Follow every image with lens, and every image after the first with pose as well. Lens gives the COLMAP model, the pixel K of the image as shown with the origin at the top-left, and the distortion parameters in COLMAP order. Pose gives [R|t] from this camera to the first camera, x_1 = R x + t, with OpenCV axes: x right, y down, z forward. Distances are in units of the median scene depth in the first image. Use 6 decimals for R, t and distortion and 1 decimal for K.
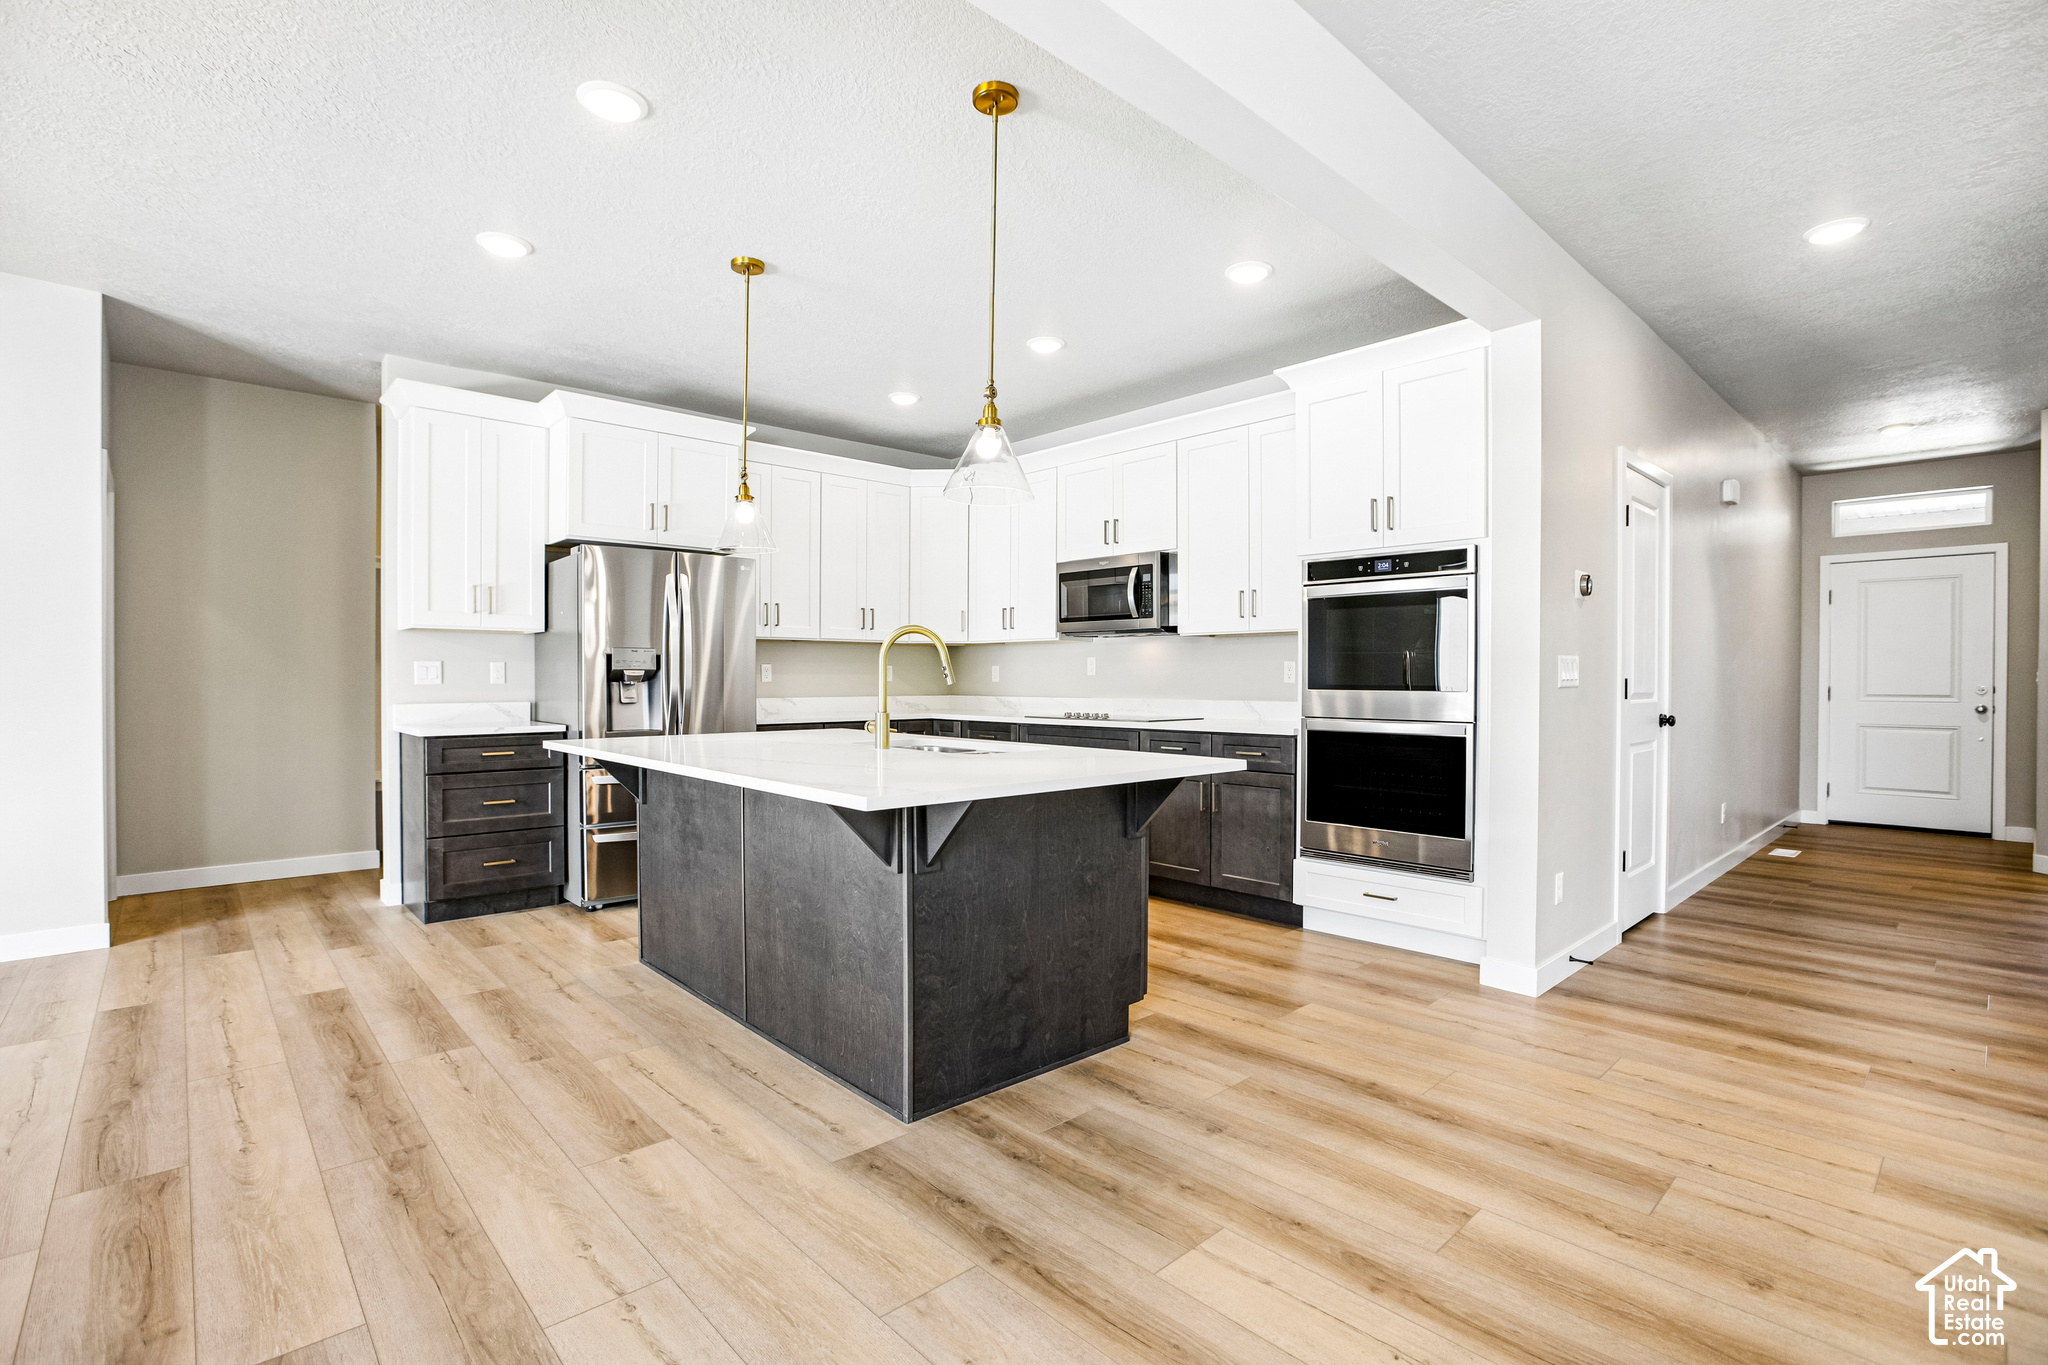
lens RADIAL K [[948.7, 0, 1019.2], [0, 948.7, 689.9], [0, 0, 1]] dist [-0.035783, 0.002473]
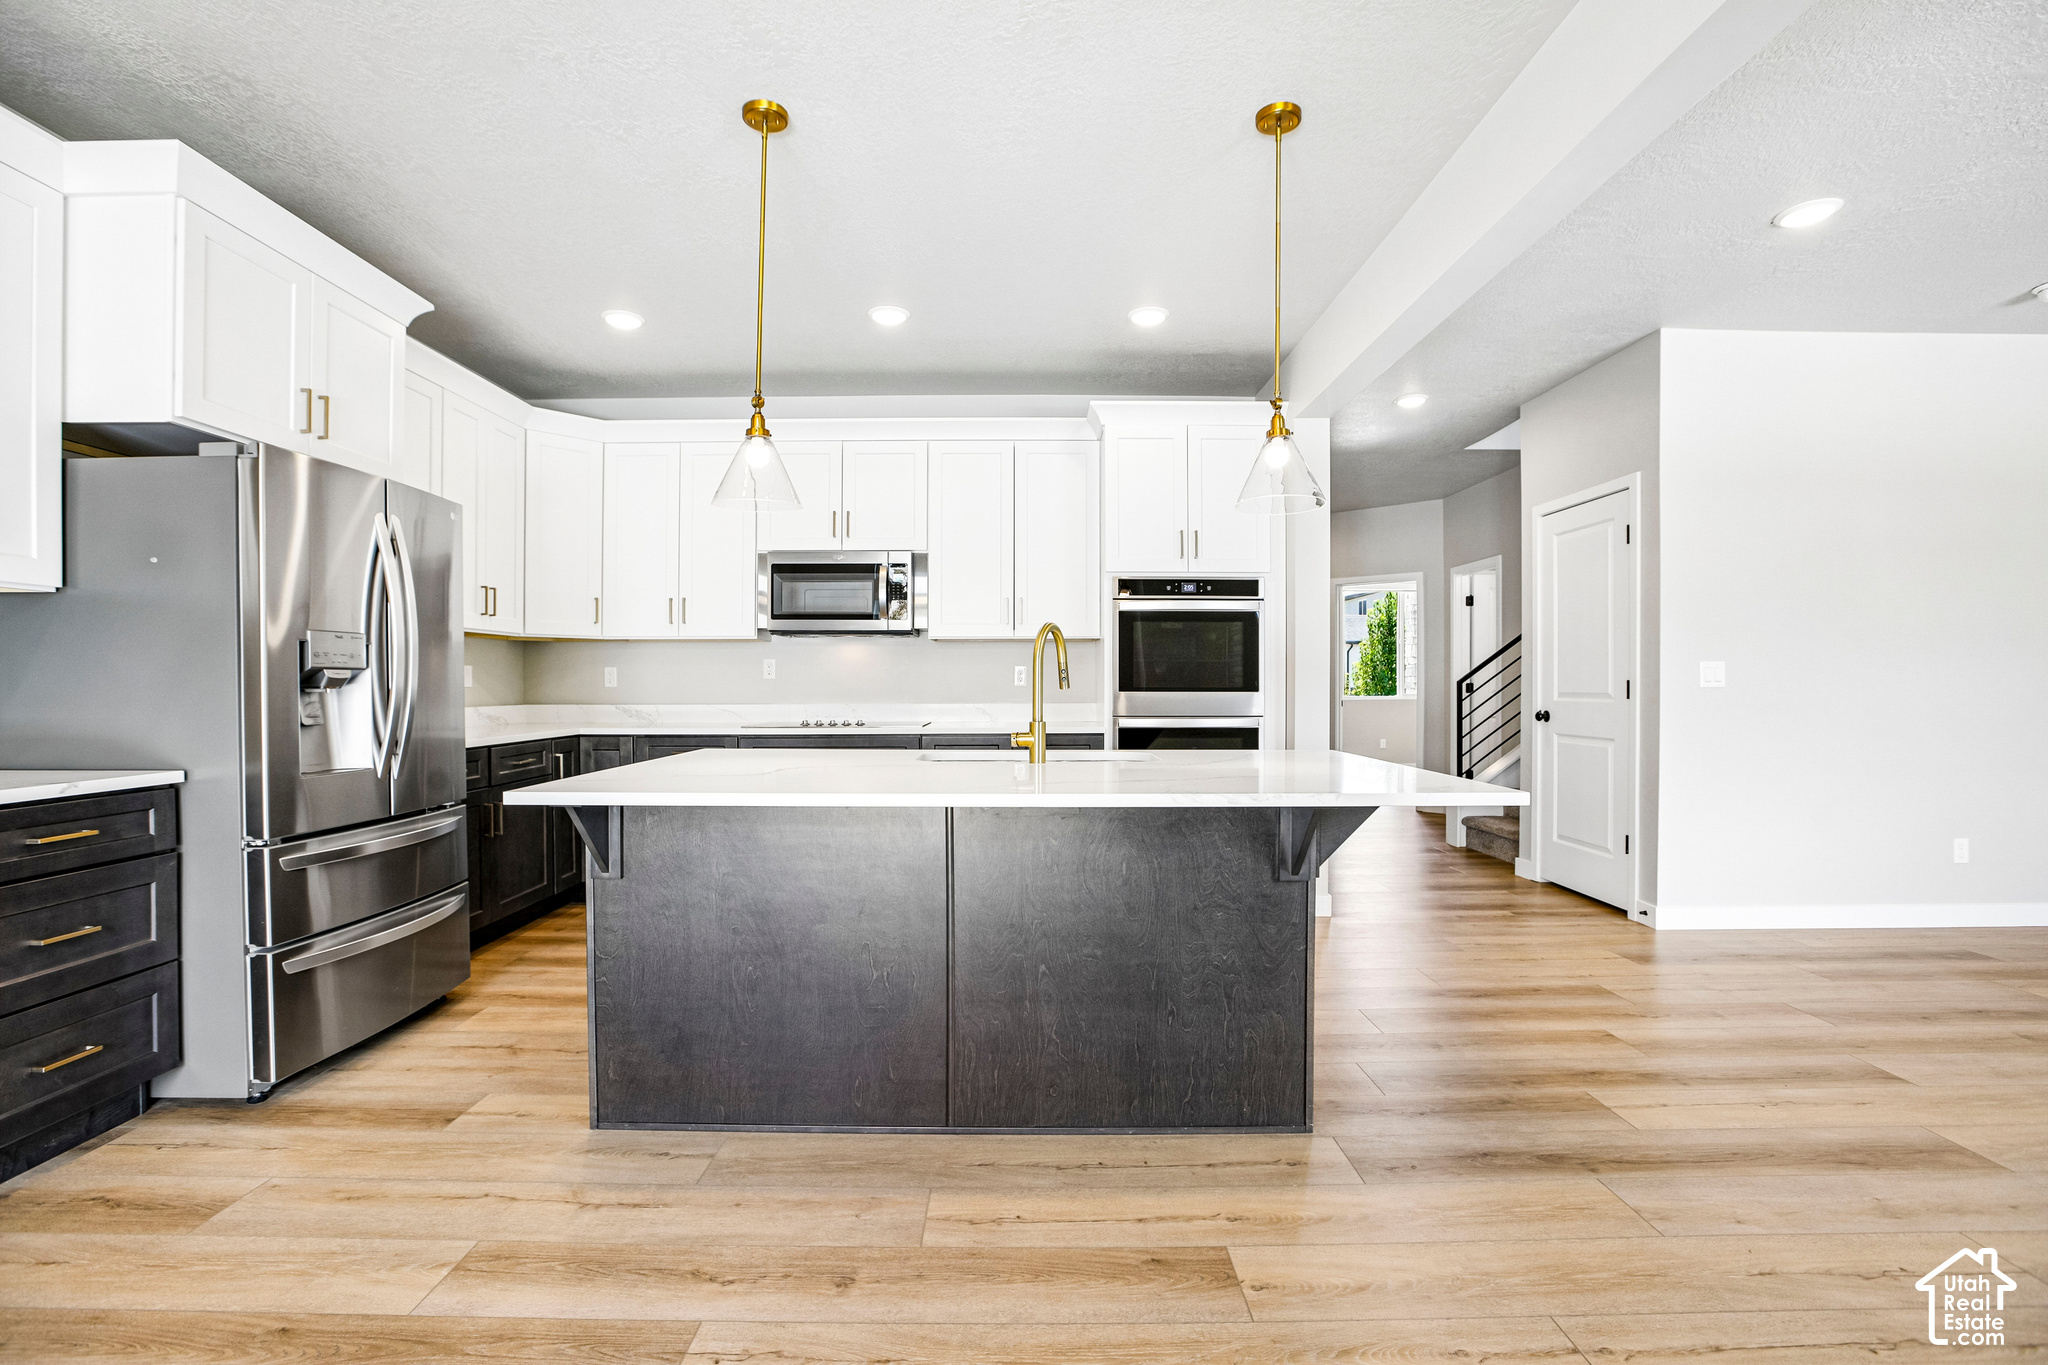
lens RADIAL K [[948.7, 0, 1034.1], [0, 948.7, 687.2], [0, 0, 1]] dist [-0.035783, 0.002473]
pose [[0.670937, -0.006109, 0.741489, -0.583011], [0.011529, 0.999931, -0.002194, -0.004107], [-0.741425, 0.010020, 0.670961, 0.309329]]
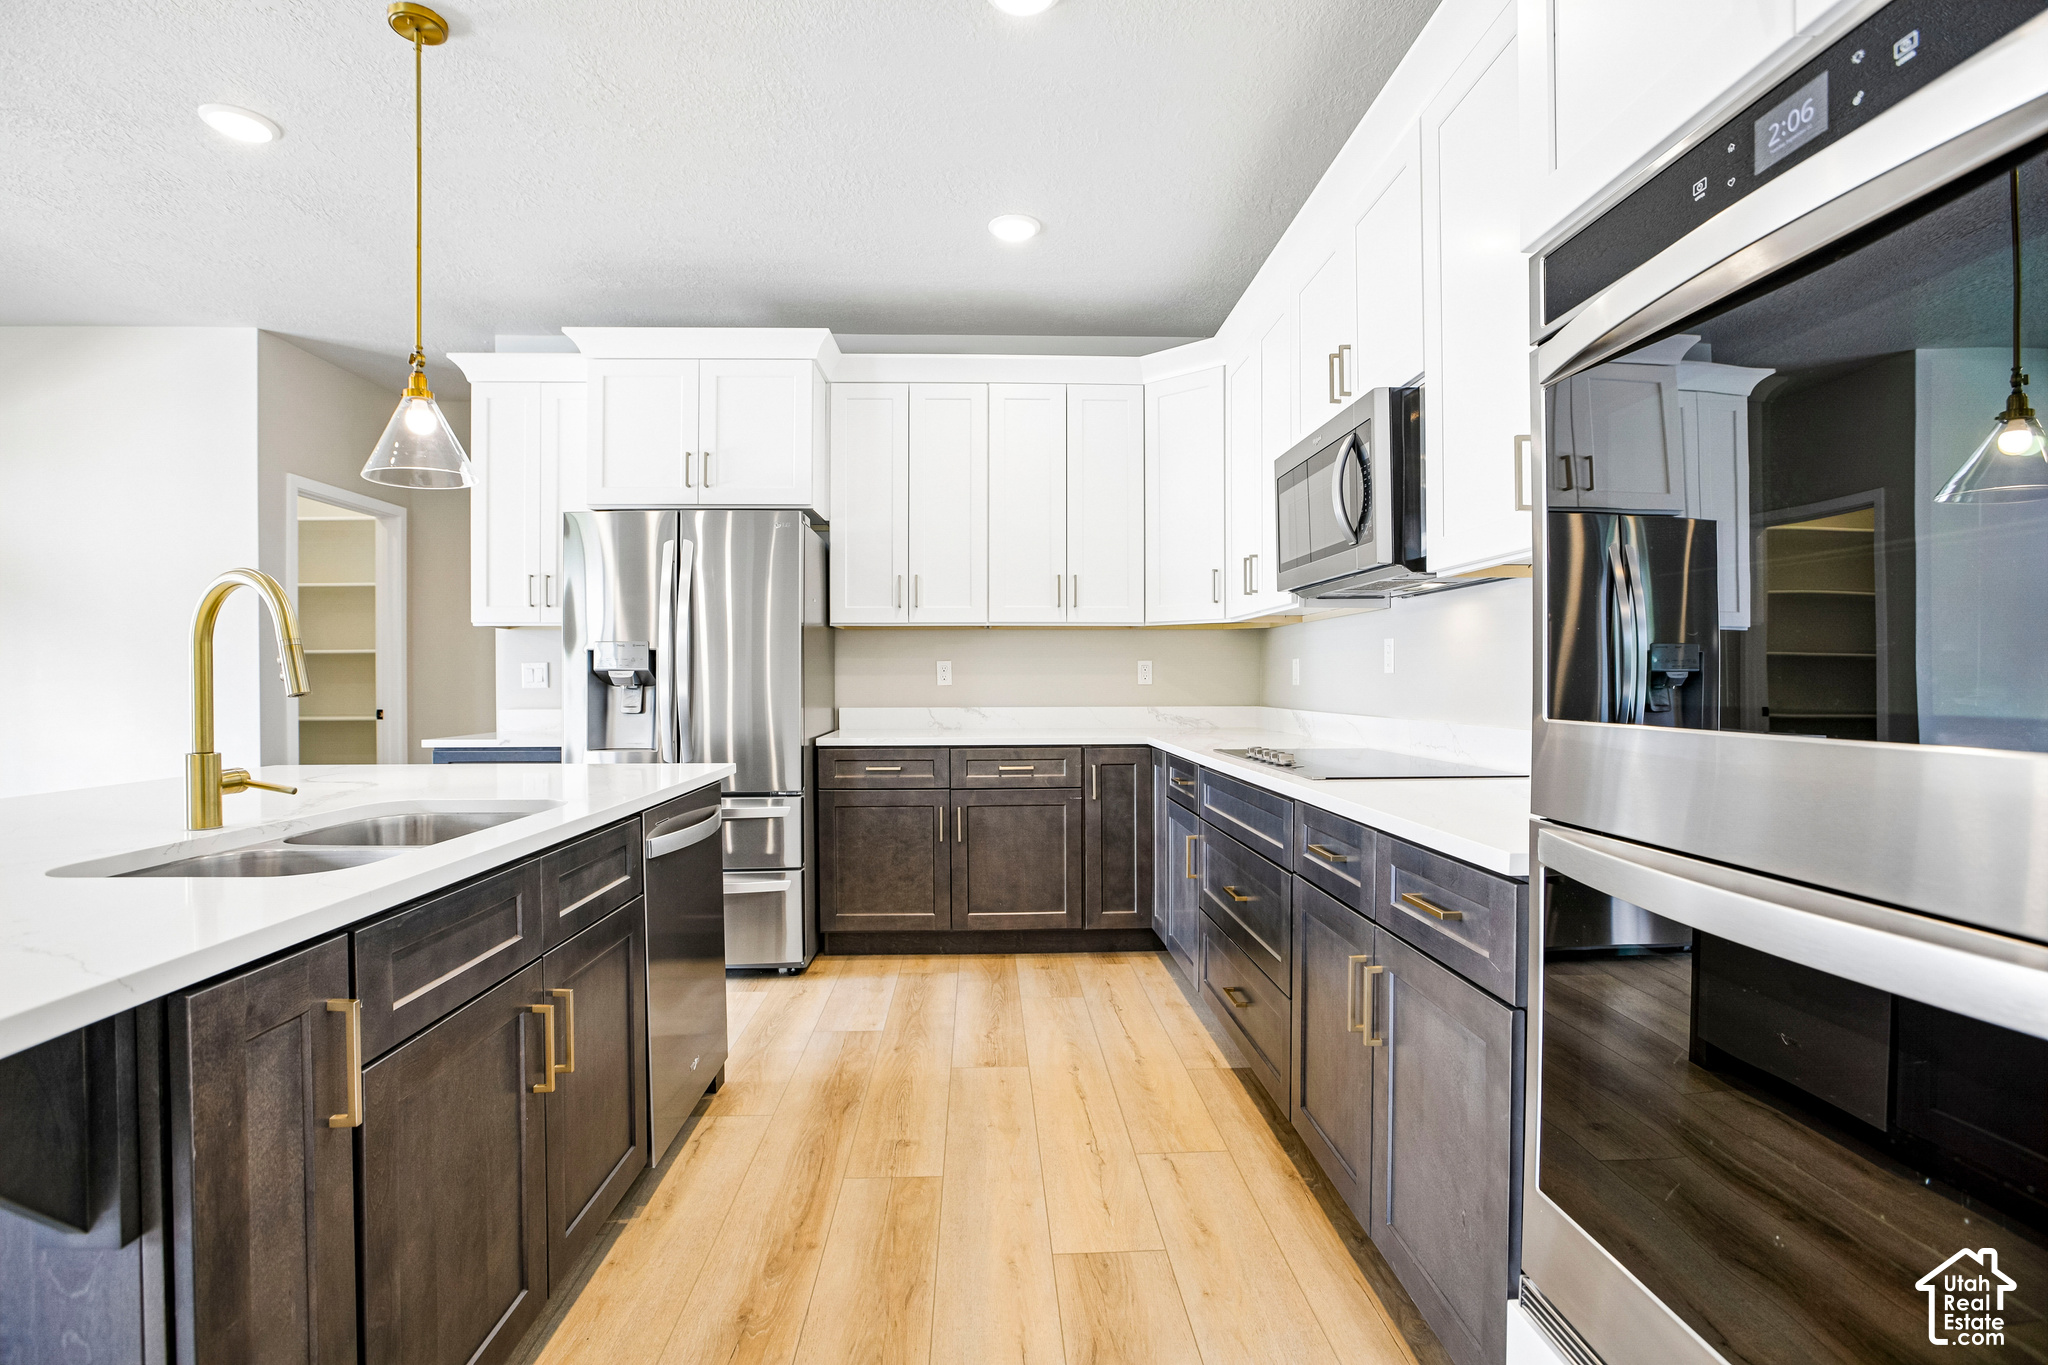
lens RADIAL K [[948.7, 0, 1009.9], [0, 948.7, 677.7], [0, 0, 1]] dist [-0.035783, 0.002473]
pose [[0.753016, -0.003922, -0.657990, 0.356007], [-0.004796, 0.999923, -0.011449, -0.008481], [0.657984, 0.011777, 0.752939, 0.679009]]
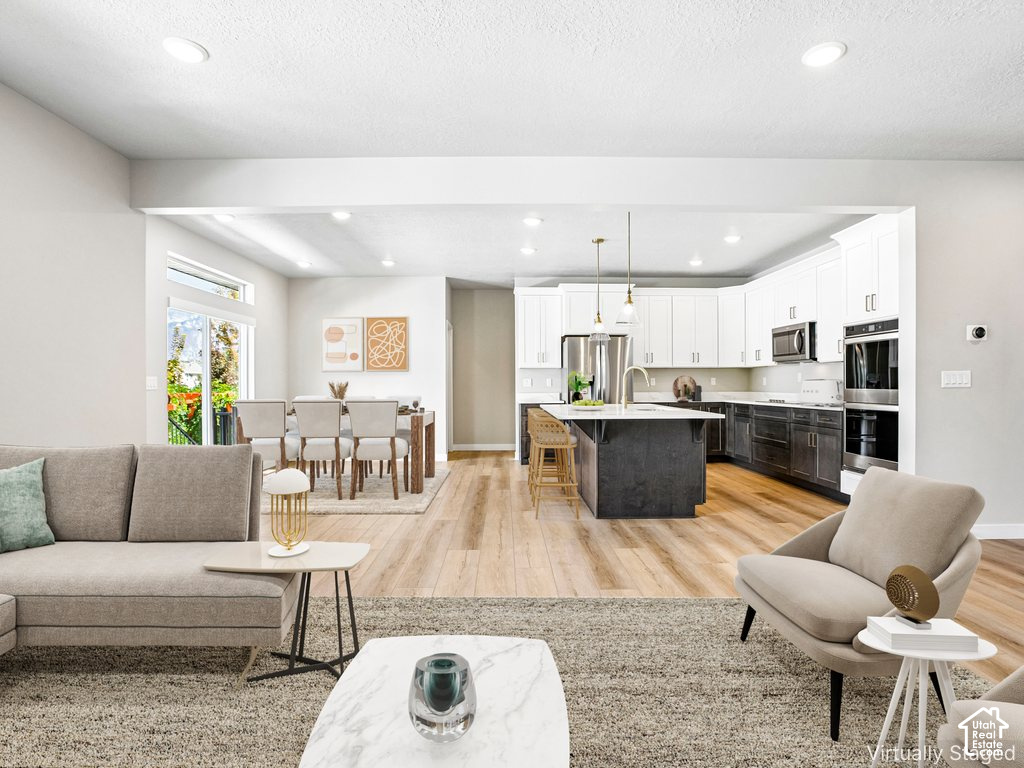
lens RADIAL K [[536.5, 0, 523.1], [0, 536.5, 383.7], [0, 0, 1]] dist [-0.022857, 0.000746]
pose [[0.759645, -0.004898, -0.650319, 0.511138], [-0.003099, 0.999933, -0.011152, 0.004246], [0.650330, 0.010487, 0.759579, -0.334178]]
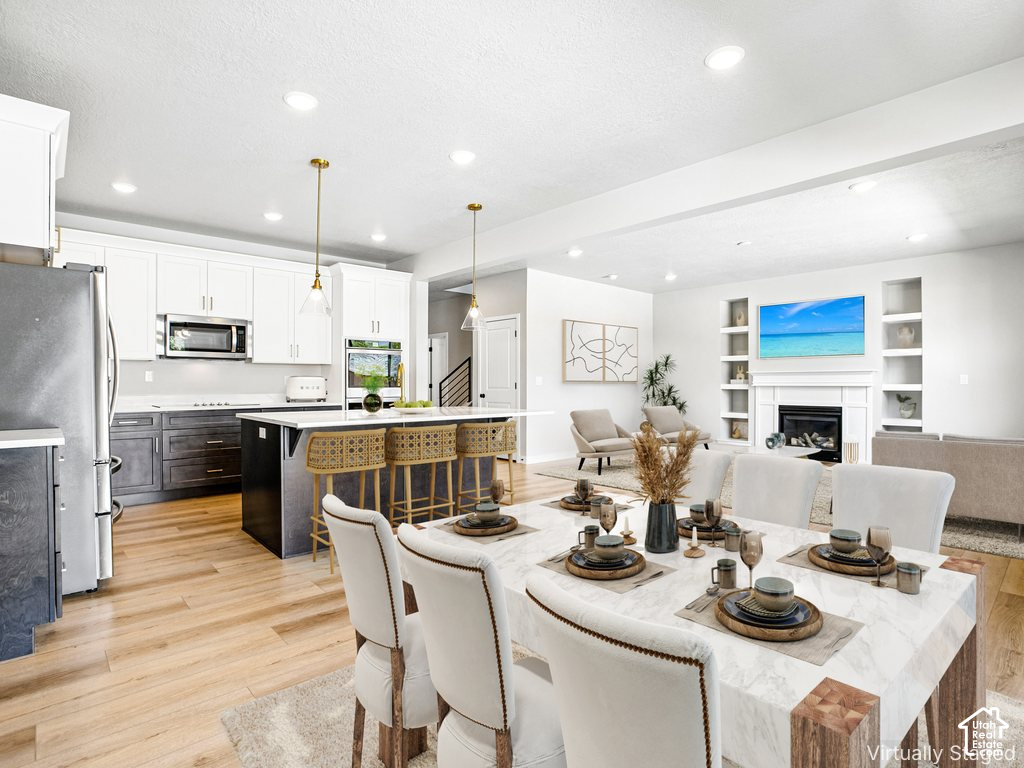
lens RADIAL K [[536.5, 0, 516.5], [0, 536.5, 386.3], [0, 0, 1]] dist [-0.022857, 0.000746]
pose [[0.000432, -0.005919, 0.999982, -1.151538], [0.014674, 0.999875, 0.005912, -0.005225], [-0.999892, 0.014671, 0.000519, 0.516294]]
